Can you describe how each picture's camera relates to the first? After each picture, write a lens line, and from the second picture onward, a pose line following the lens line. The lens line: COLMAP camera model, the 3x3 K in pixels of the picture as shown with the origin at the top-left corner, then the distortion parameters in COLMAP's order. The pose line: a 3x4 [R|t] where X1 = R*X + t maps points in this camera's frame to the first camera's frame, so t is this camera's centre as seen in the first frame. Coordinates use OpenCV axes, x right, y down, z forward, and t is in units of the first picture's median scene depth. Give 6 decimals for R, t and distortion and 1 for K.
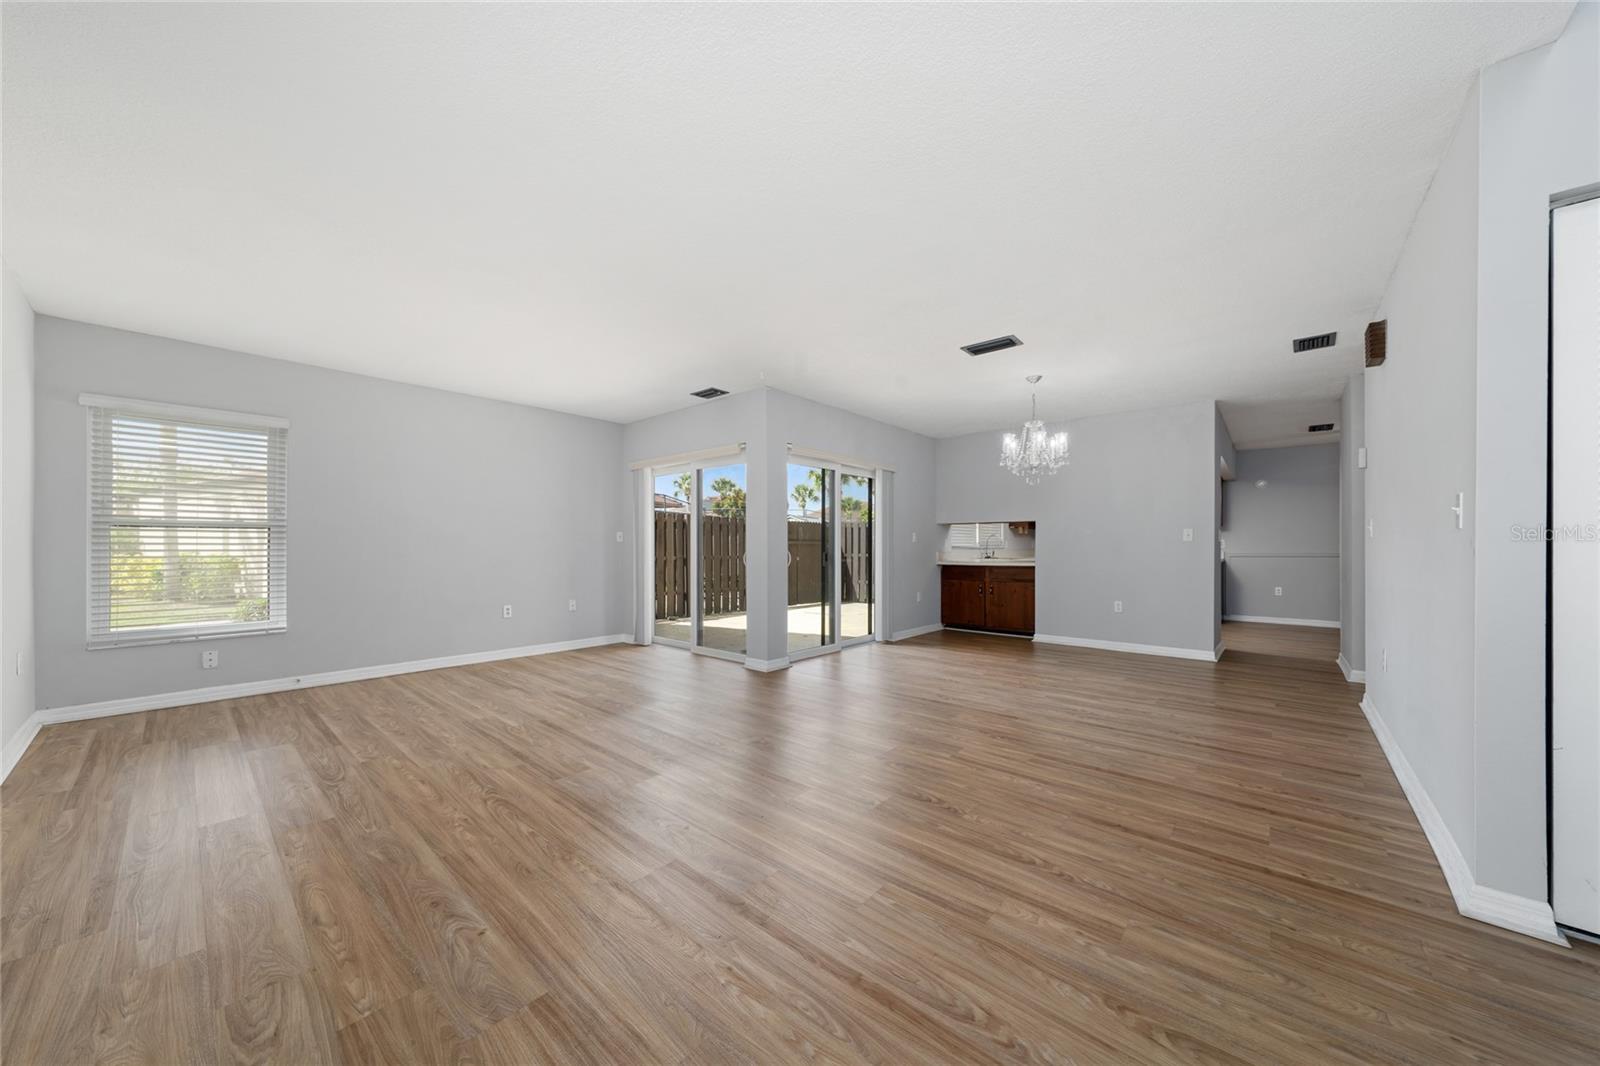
lens RADIAL K [[556.8, 0, 792.1], [0, 556.8, 545.0], [0, 0, 1]] dist [-0.002424, -0.000073]
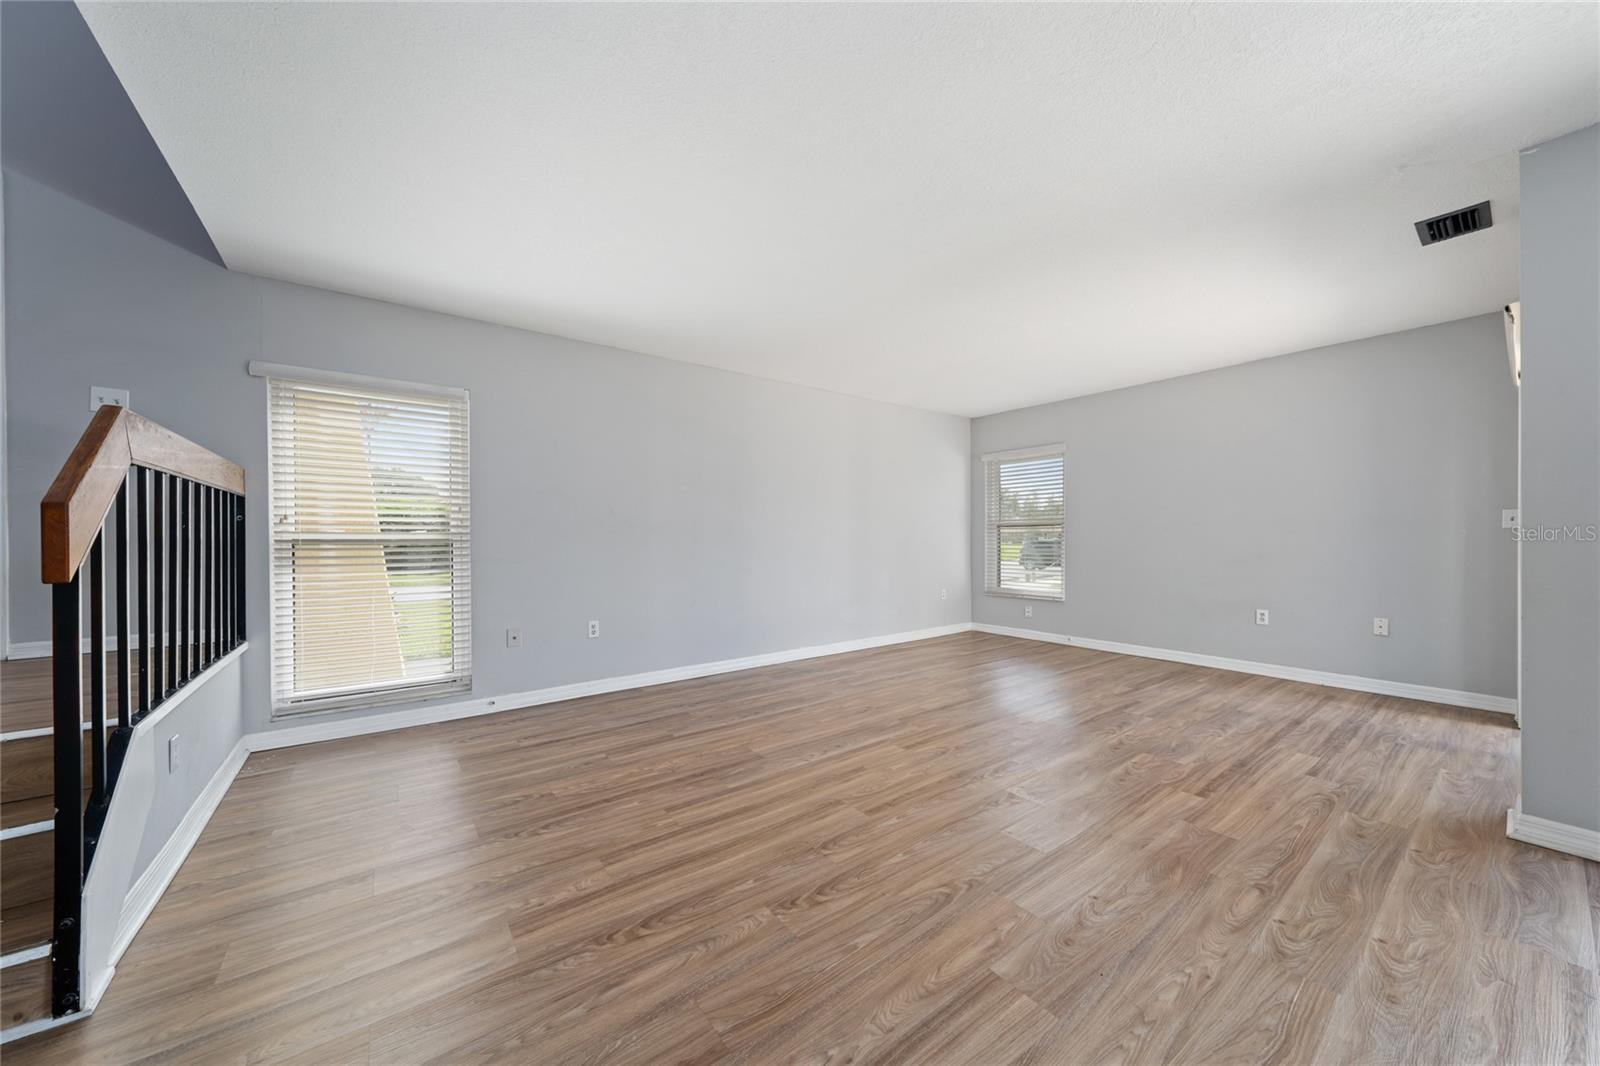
lens RADIAL K [[556.8, 0, 800.0], [0, 556.8, 539.8], [0, 0, 1]] dist [-0.002424, -0.000073]
pose [[-0.205739, 0.003304, -0.978601, 0.809468], [0.004997, 0.999985, 0.002325, -0.001178], [0.978594, -0.004412, -0.205752, 0.949992]]
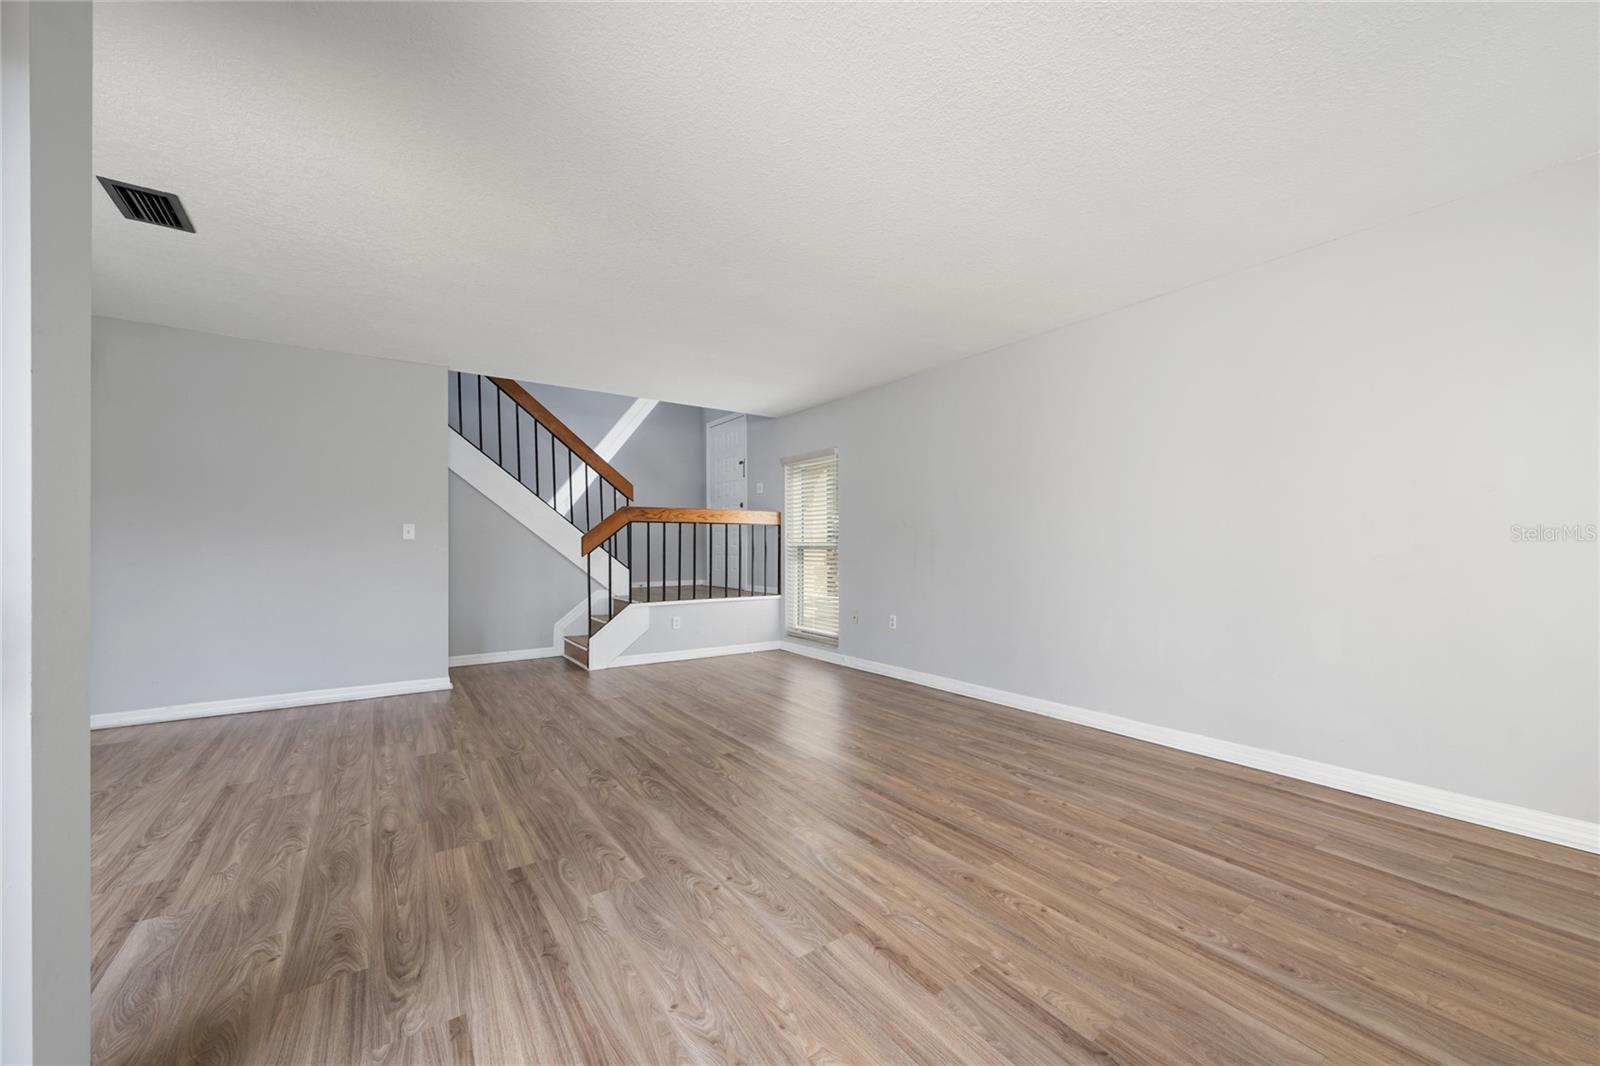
lens RADIAL K [[609.2, 0, 808.1], [0, 609.2, 537.3], [0, 0, 1]] dist [-0.001160, -0.000206]
pose [[-0.973200, 0.003182, 0.229940, -0.636332], [-0.000713, 0.999858, -0.016856, 0.000909], [-0.229960, -0.016568, -0.973059, 1.998287]]
